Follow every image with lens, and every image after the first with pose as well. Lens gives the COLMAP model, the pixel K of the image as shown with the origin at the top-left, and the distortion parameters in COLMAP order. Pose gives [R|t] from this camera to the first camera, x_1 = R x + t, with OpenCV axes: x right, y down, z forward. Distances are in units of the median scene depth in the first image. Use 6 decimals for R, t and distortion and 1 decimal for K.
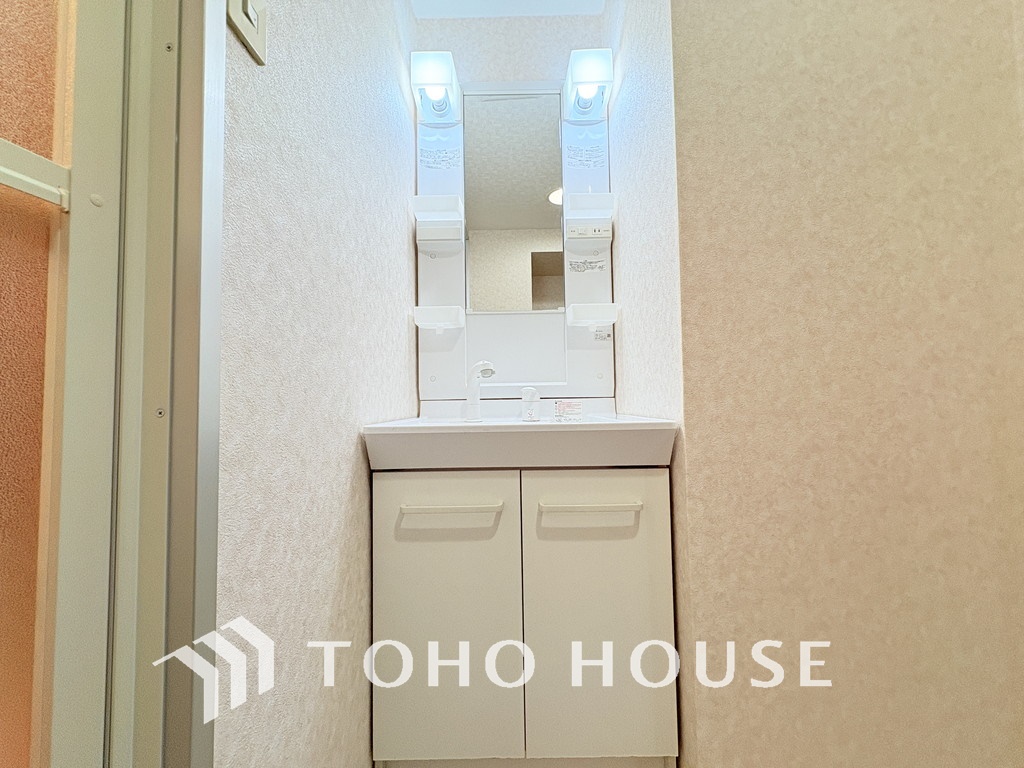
lens RADIAL K [[407.1, 0, 511.9], [0, 407.1, 383.9], [0, 0, 1]] dist [0.000207, 0.000328]
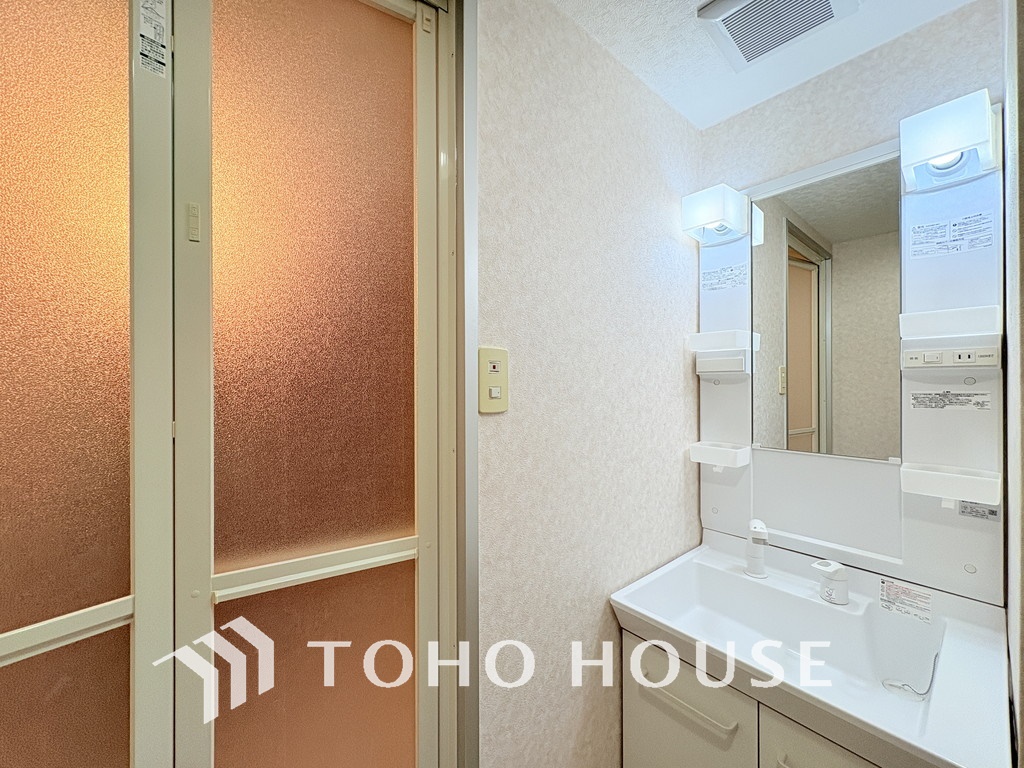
lens RADIAL K [[407.1, 0, 512.0], [0, 407.1, 383.5], [0, 0, 1]] dist [0.000207, 0.000328]
pose [[0.648936, 0.013816, -0.760718, 0.230096], [0.026806, 0.998799, 0.041008, -0.369234], [0.760371, -0.047003, 0.647786, 0.002085]]
